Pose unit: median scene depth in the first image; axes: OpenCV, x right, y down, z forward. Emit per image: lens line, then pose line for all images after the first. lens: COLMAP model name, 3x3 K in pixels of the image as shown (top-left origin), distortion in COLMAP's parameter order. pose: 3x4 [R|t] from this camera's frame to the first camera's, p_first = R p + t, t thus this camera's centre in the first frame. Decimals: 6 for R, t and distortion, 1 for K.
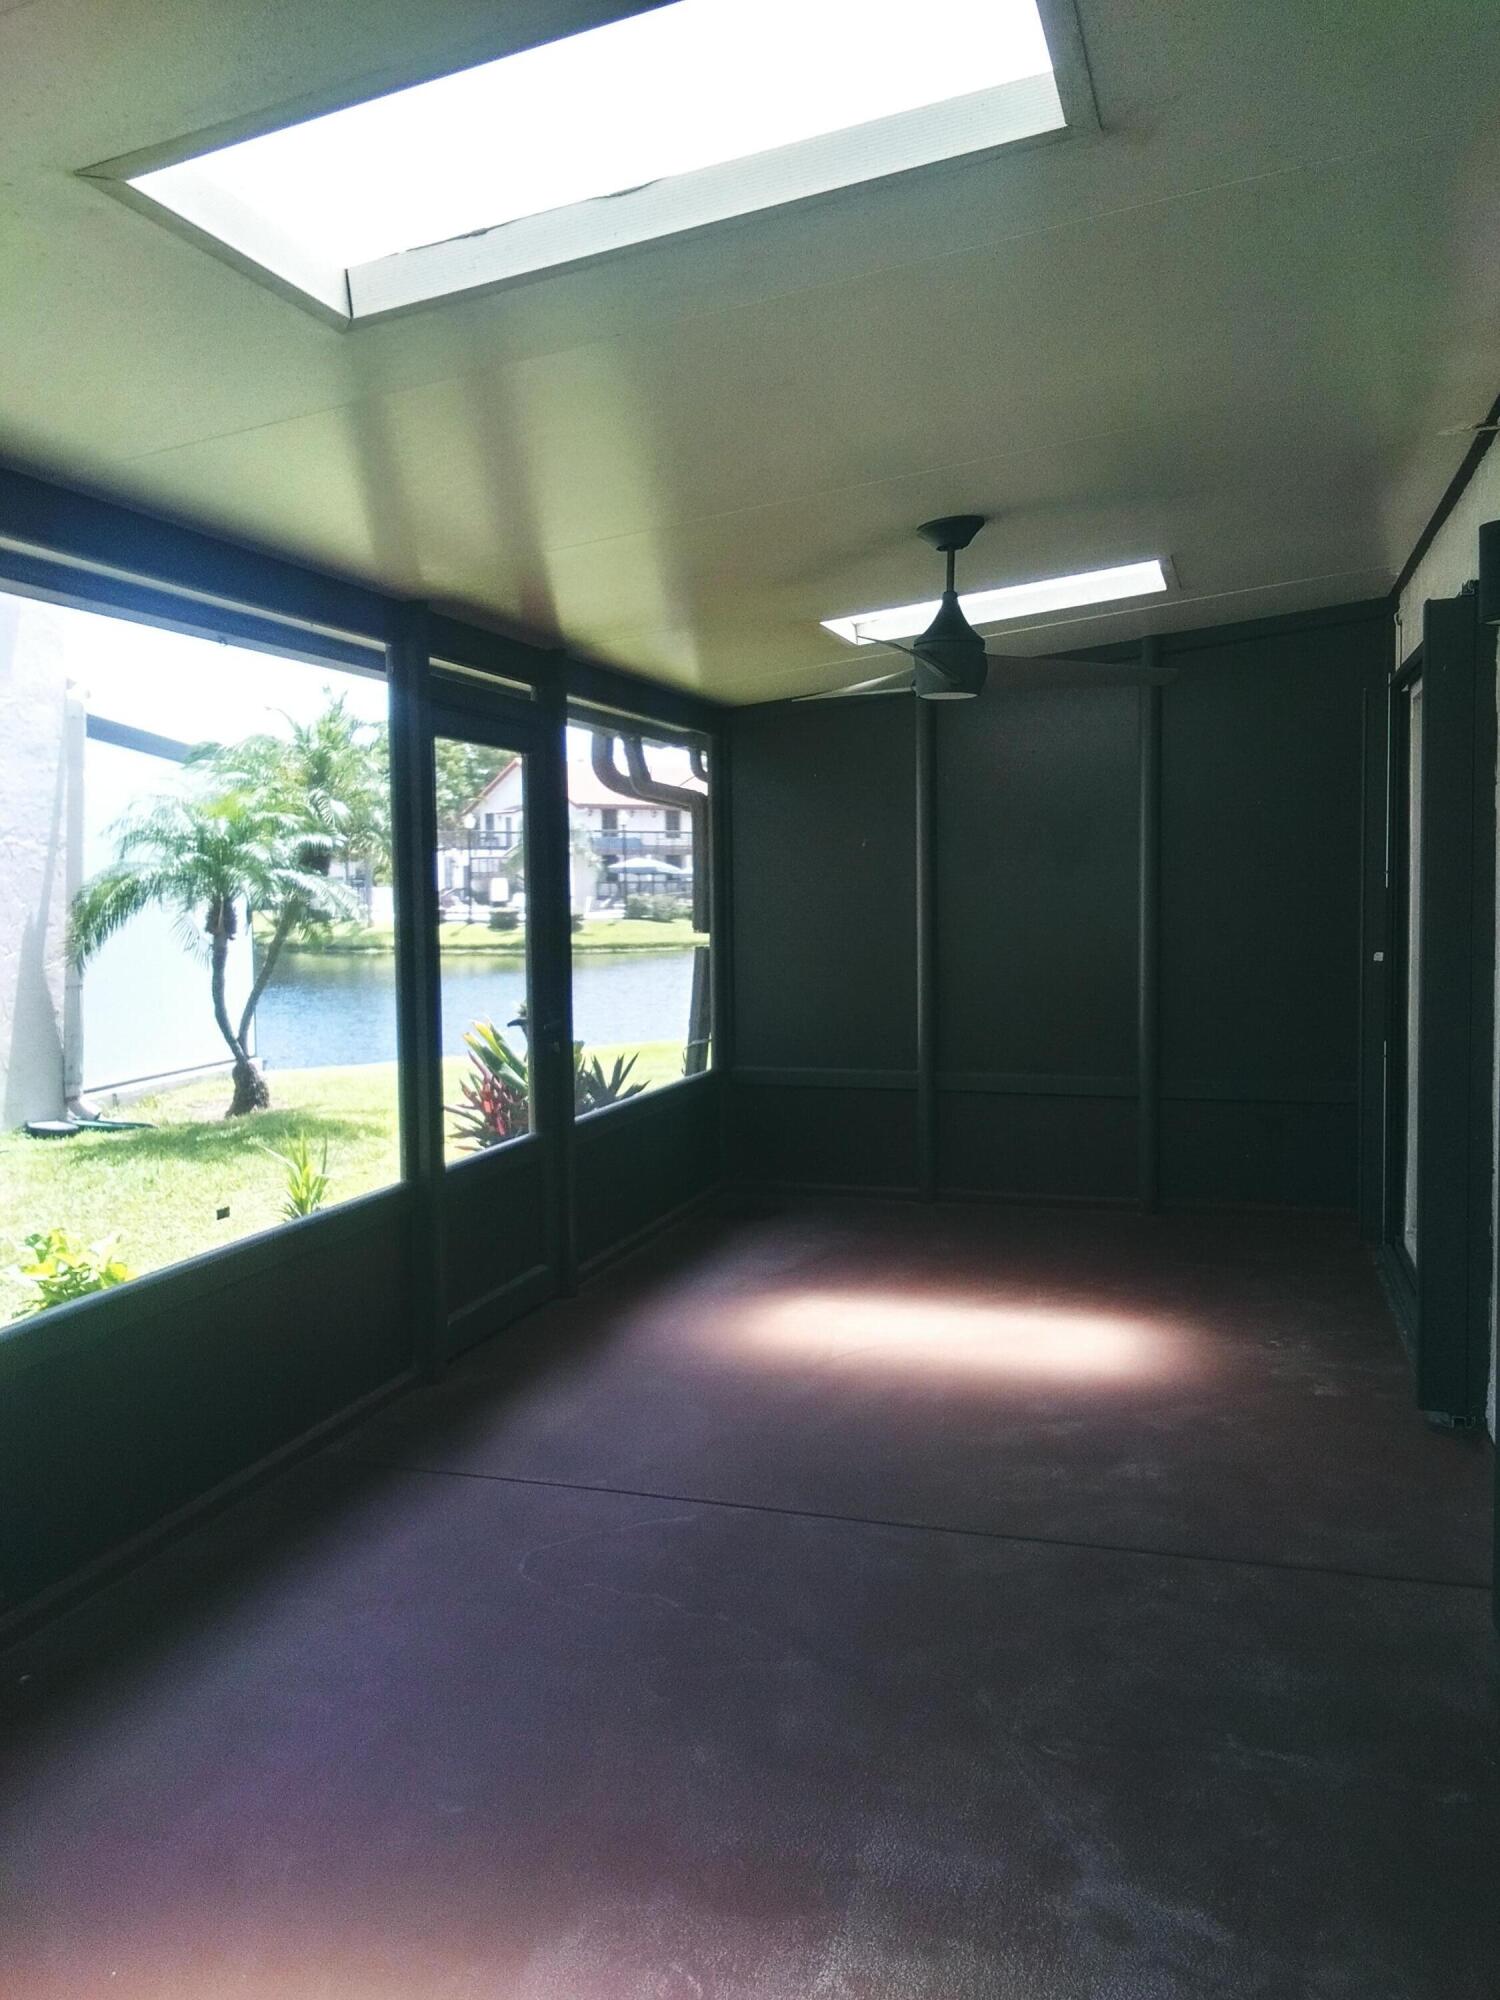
lens RADIAL K [[1536.1, 0, 750.0], [0, 1536.1, 1000.0], [0, 0, 1]] dist [0.000600, -0.001808]
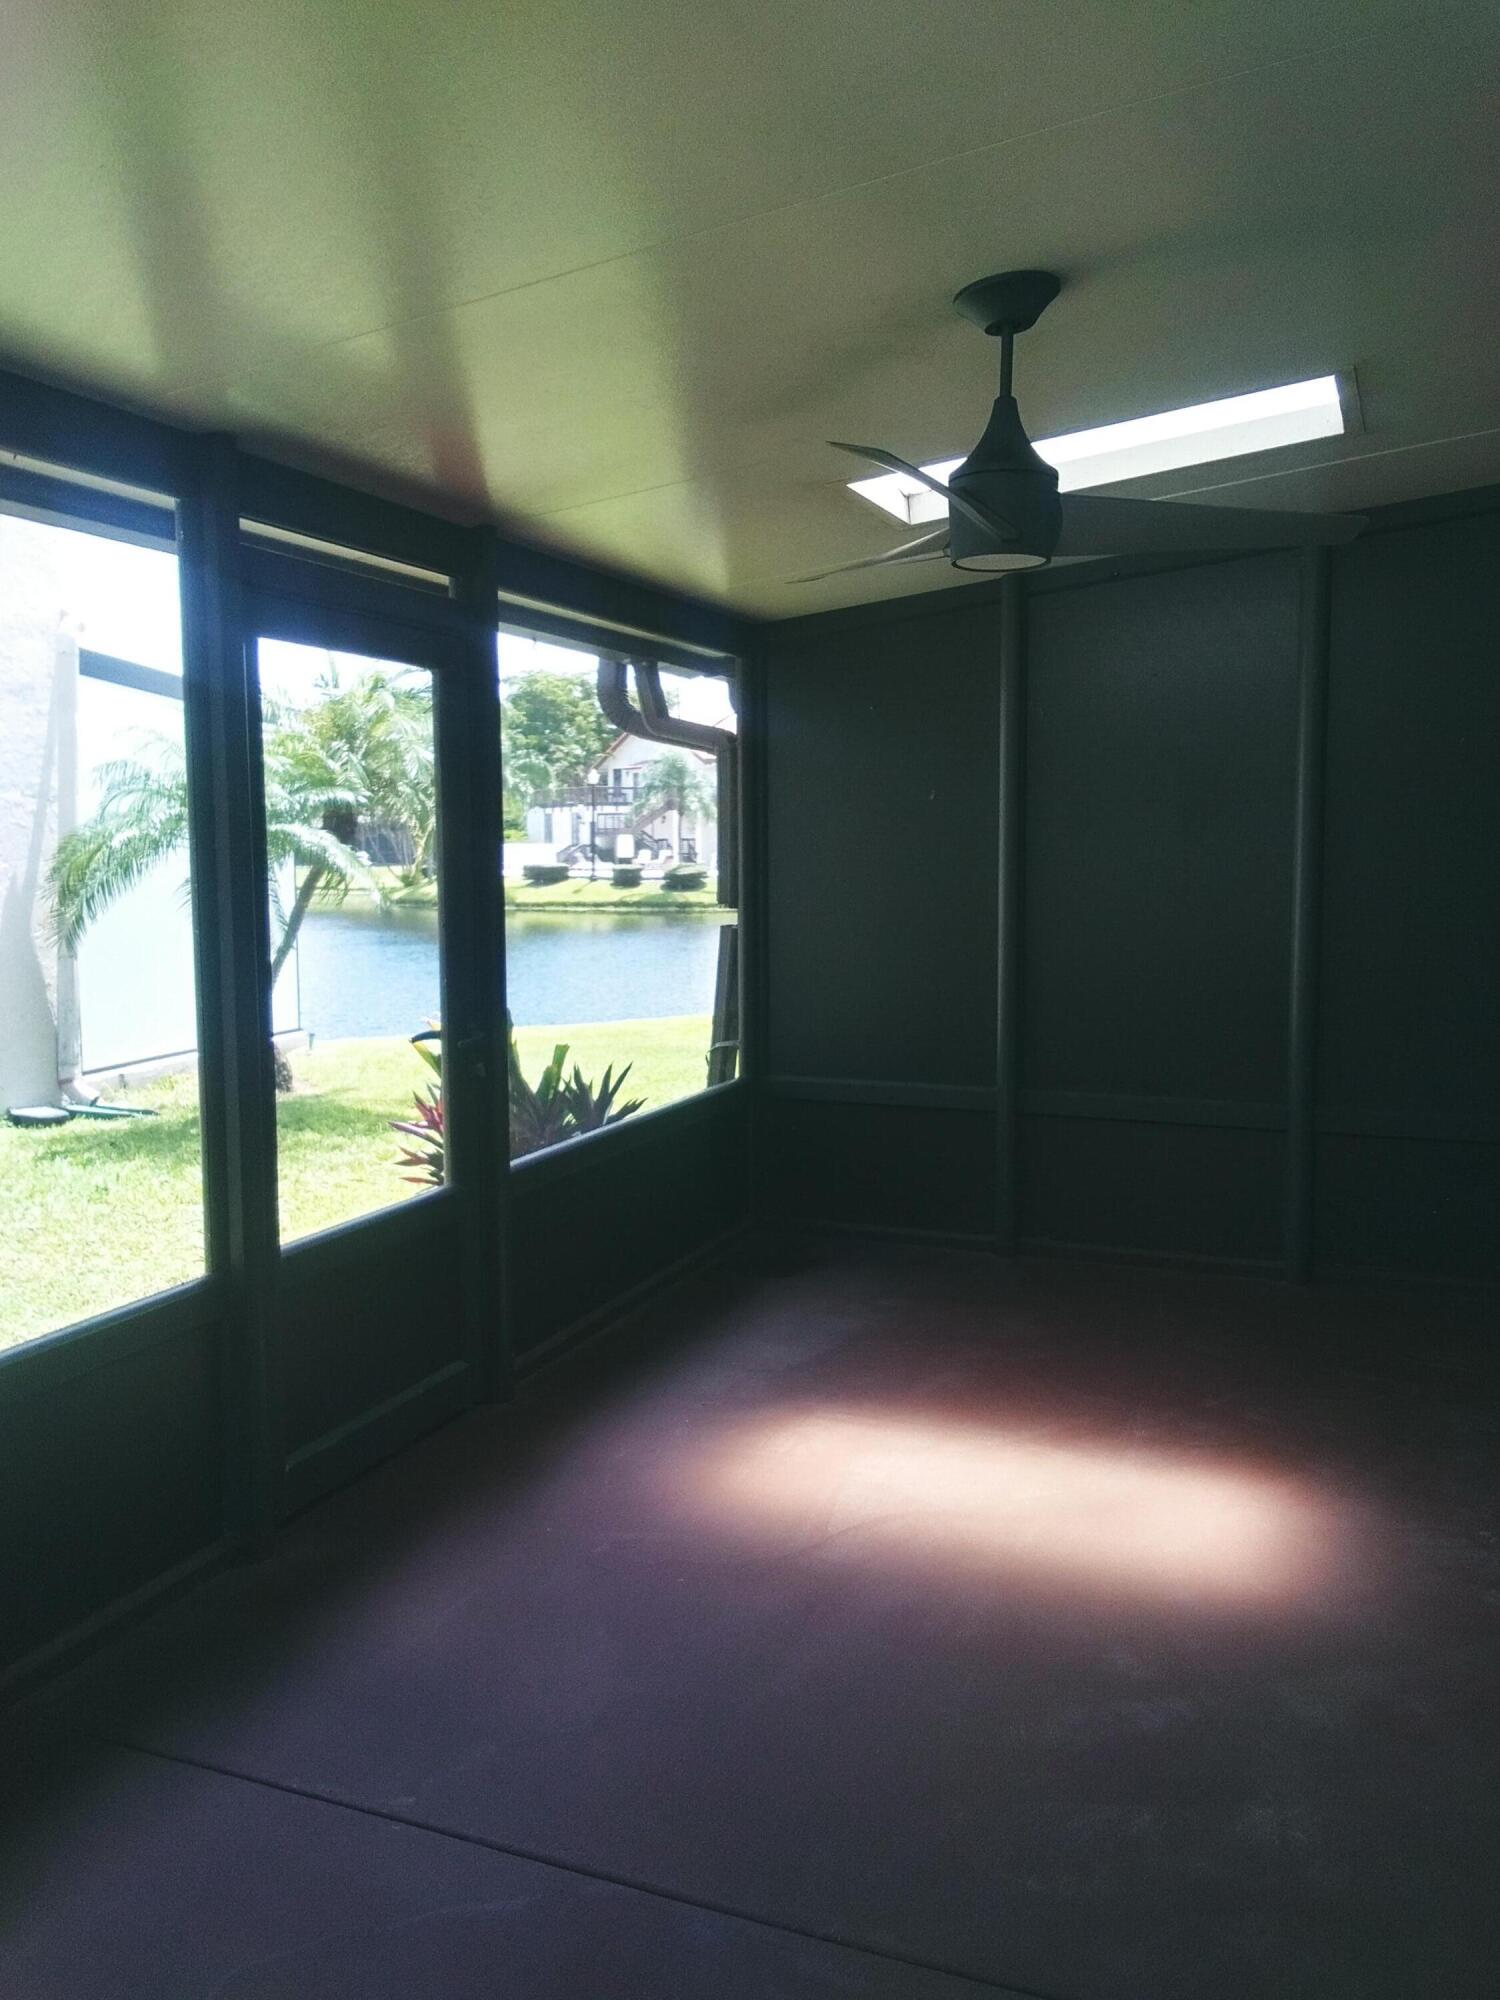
lens RADIAL K [[1542.5, 0, 750.0], [0, 1542.5, 1000.0], [0, 0, 1]] dist [0.009073, -0.001599]
pose [[0.996182, 0.012666, -0.086372, 0.034151], [-0.010292, 0.999558, 0.027878, -0.012613], [0.086687, -0.026883, 0.995873, 0.138838]]
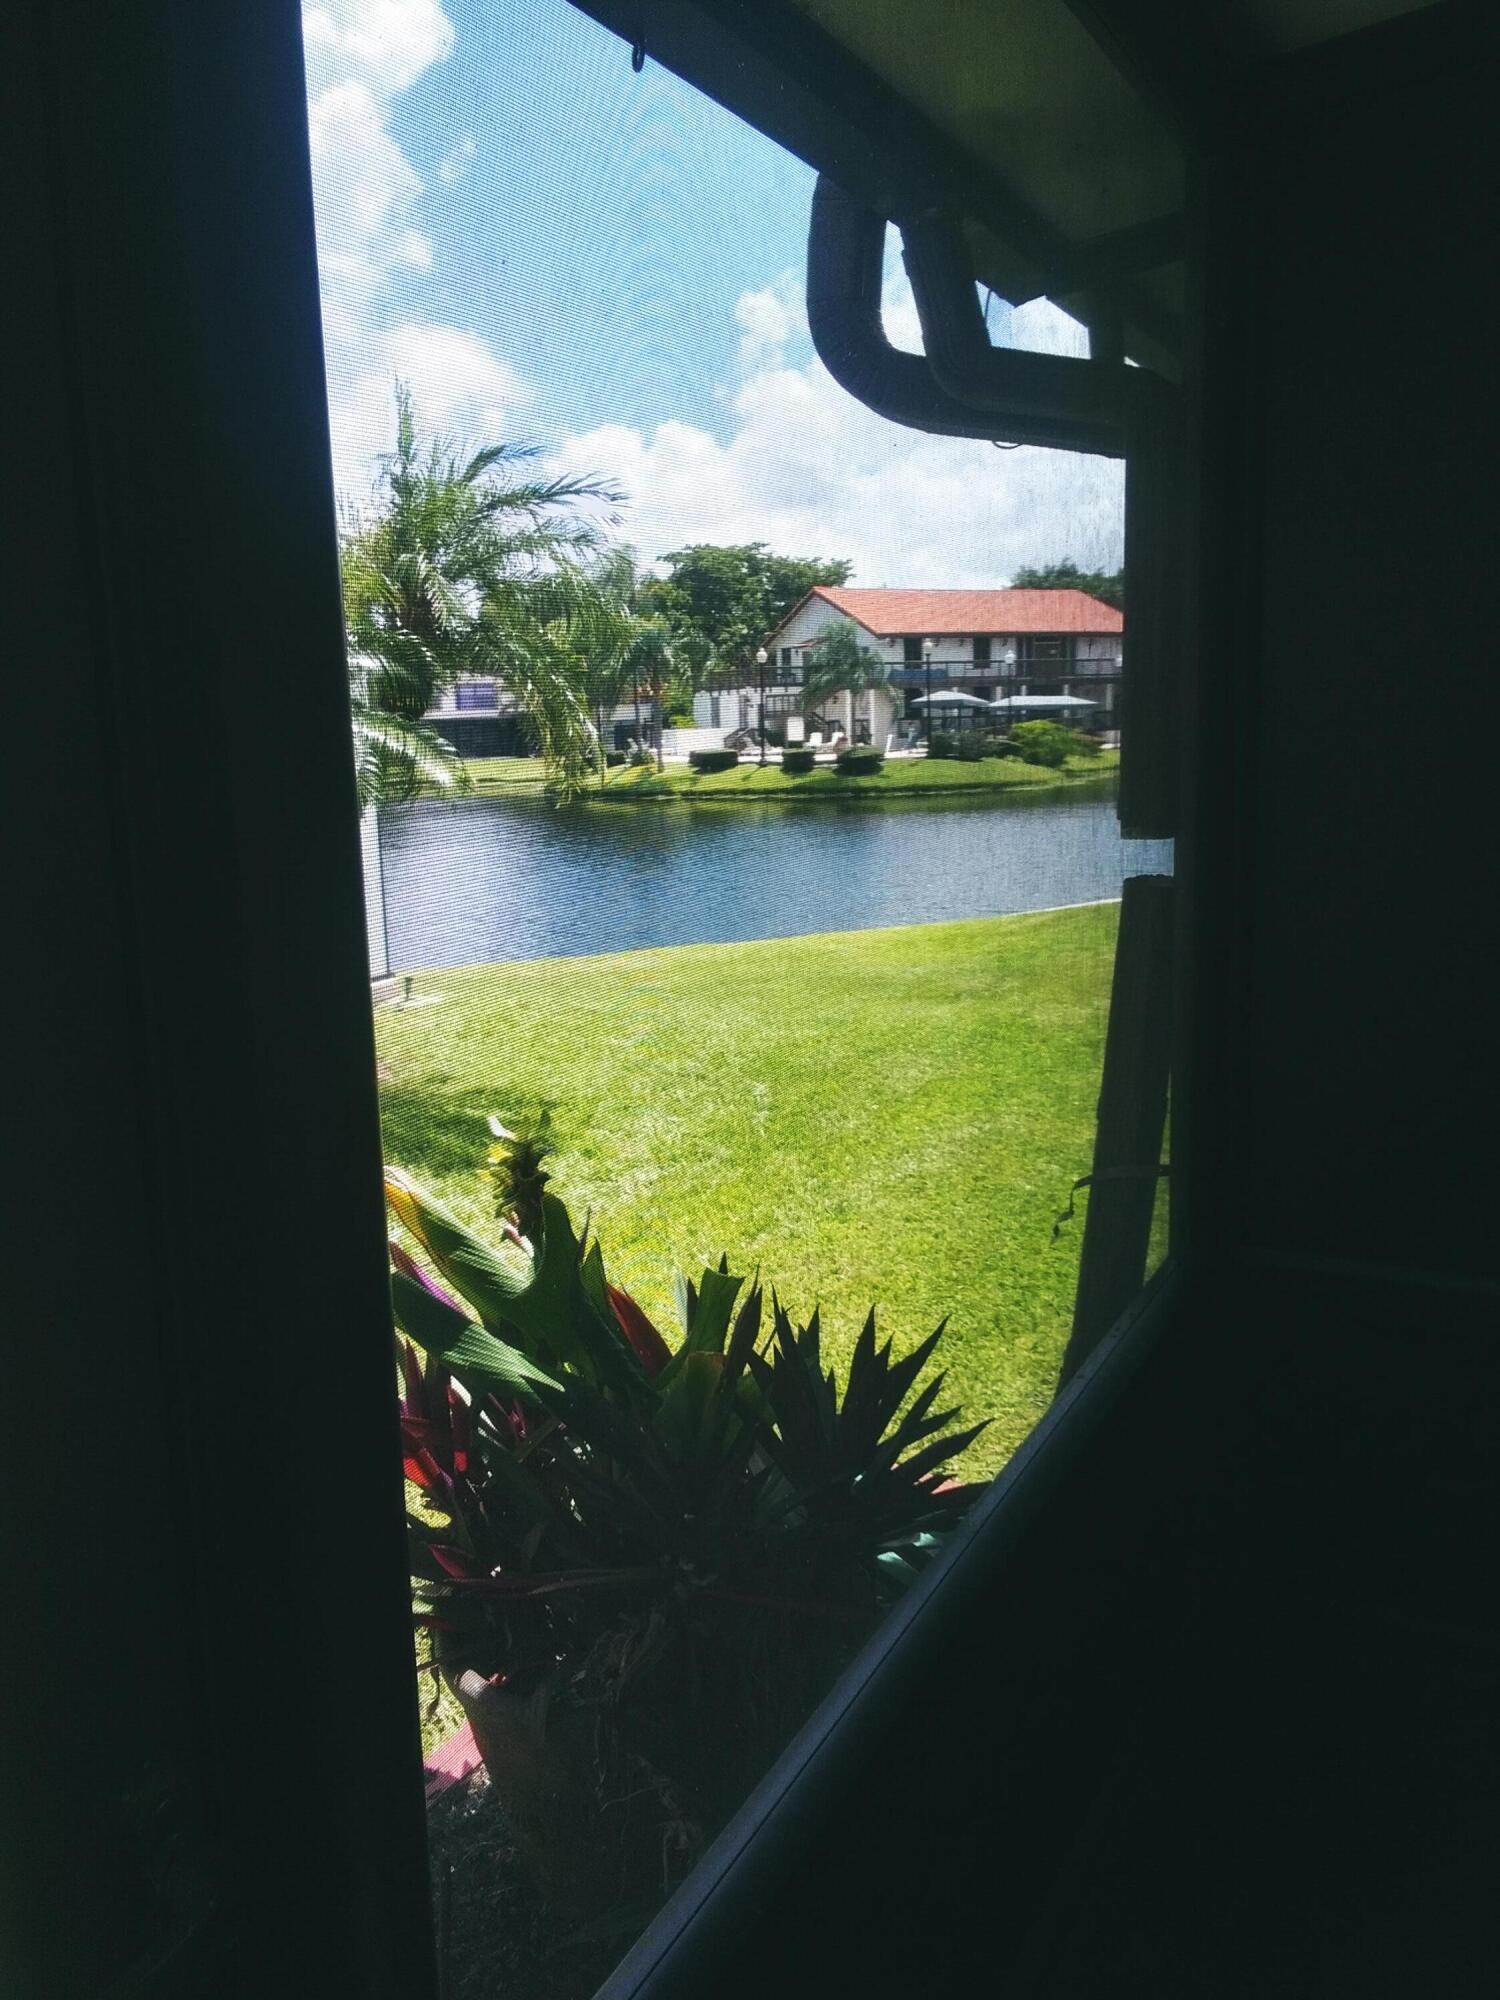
lens RADIAL K [[1542.5, 0, 750.0], [0, 1542.5, 1000.0], [0, 0, 1]] dist [0.009073, -0.001599]
pose [[0.980811, 0.013401, -0.194500, -0.034355], [0.006688, 0.994735, 0.102262, -0.030197], [0.194847, -0.101600, 0.975557, 0.463779]]
